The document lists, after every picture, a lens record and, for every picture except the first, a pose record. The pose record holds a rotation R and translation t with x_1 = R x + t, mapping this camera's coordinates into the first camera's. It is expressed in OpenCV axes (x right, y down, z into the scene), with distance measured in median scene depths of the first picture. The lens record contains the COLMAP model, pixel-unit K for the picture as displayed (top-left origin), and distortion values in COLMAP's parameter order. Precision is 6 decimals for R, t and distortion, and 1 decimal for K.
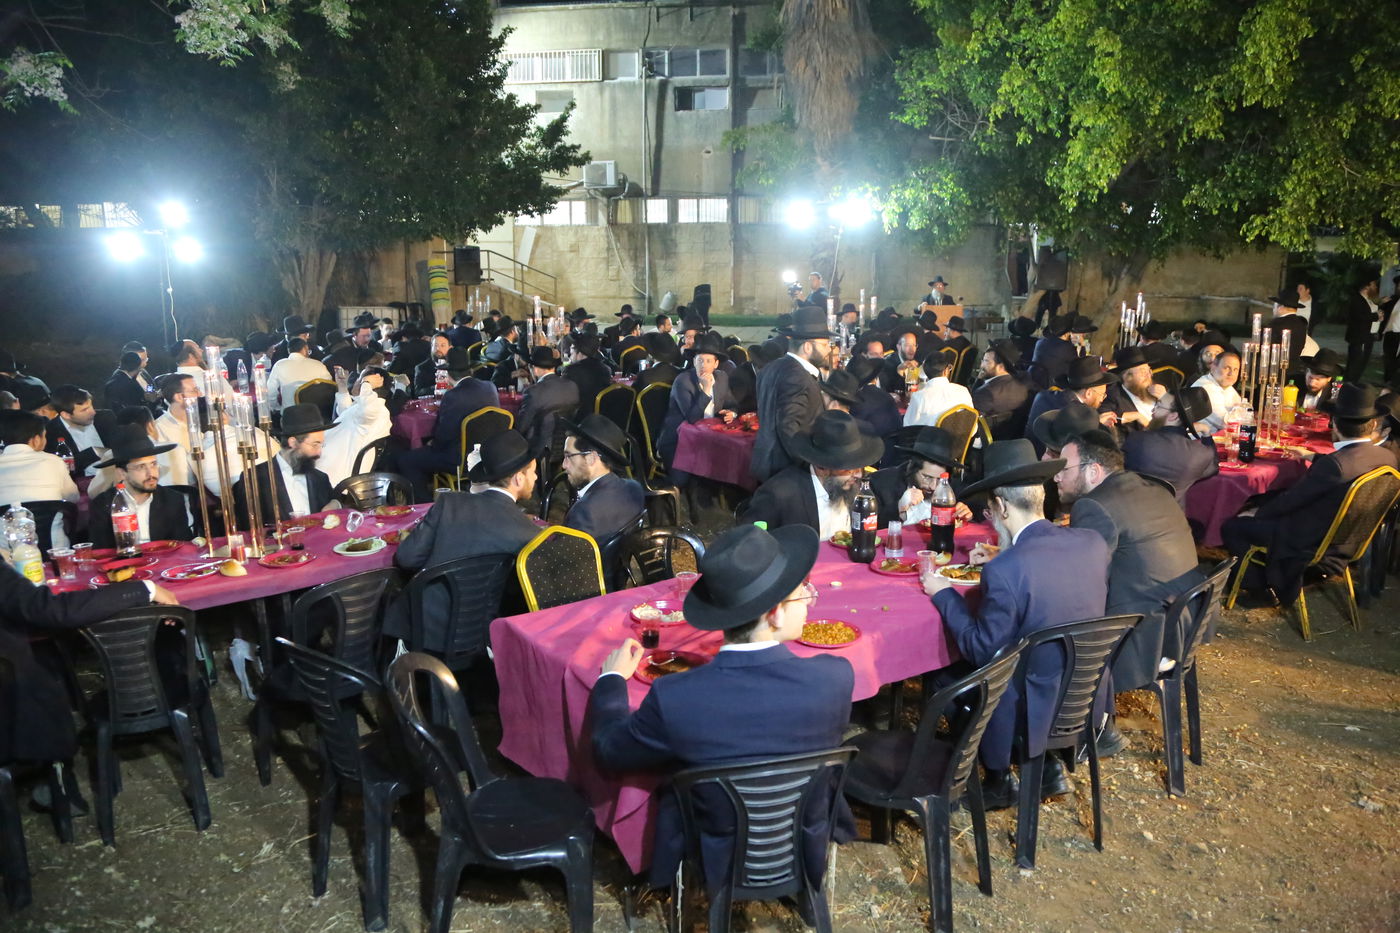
lens RADIAL K [[930.7, 0, 669.6], [0, 930.7, 468.4], [0, 0, 1]] dist [-0.120481, 0.063302]
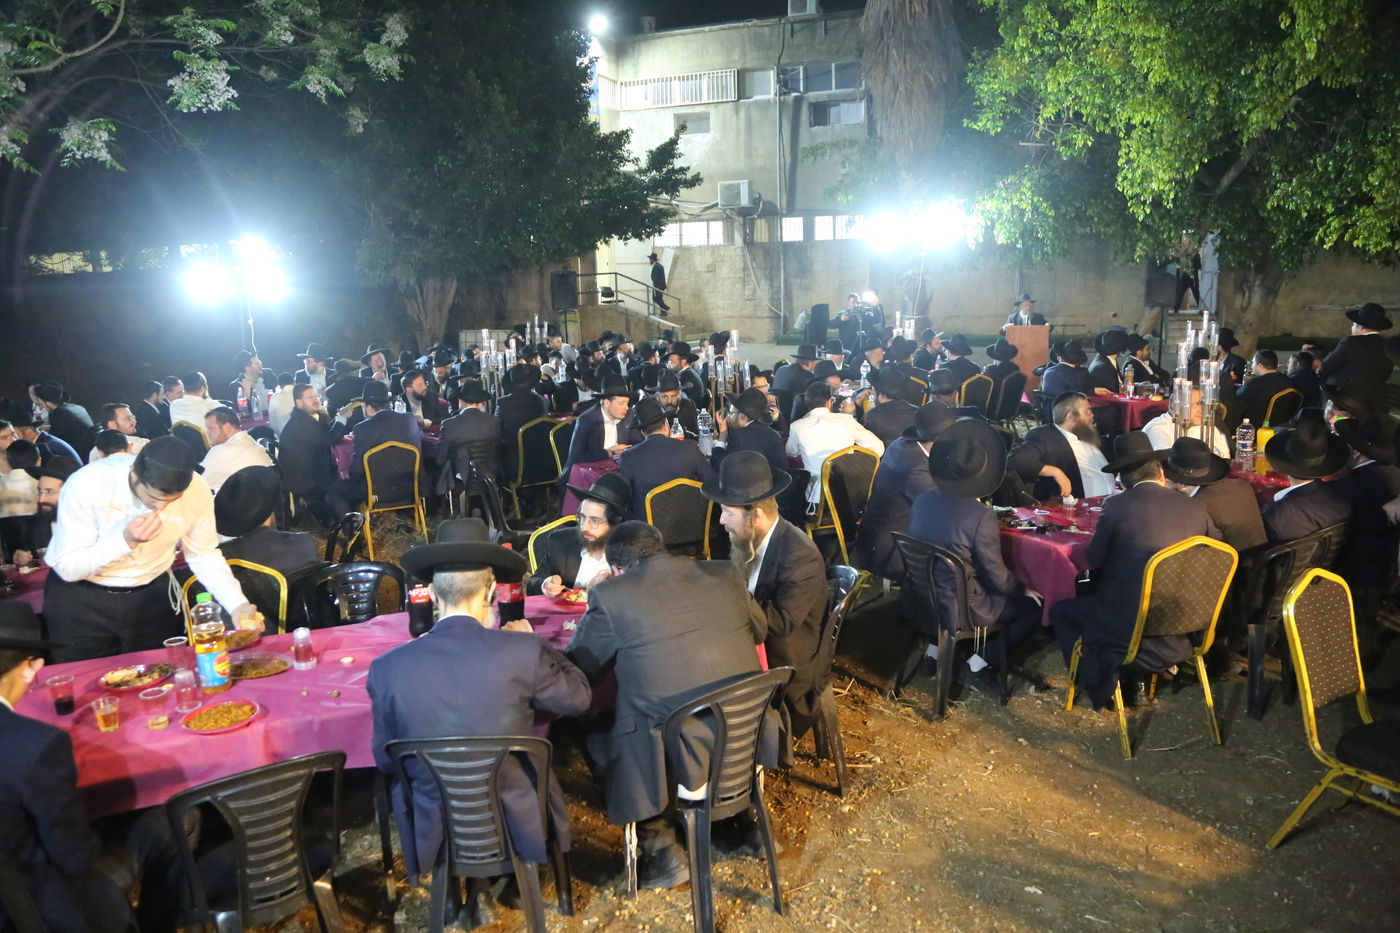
lens RADIAL K [[930.7, 0, 669.6], [0, 930.7, 468.4], [0, 0, 1]] dist [-0.120481, 0.063302]
pose [[0.973203, 0.022500, -0.228843, 0.099584], [-0.026359, 0.999557, -0.013819, -0.007678], [0.228431, 0.019481, 0.973365, 0.020033]]
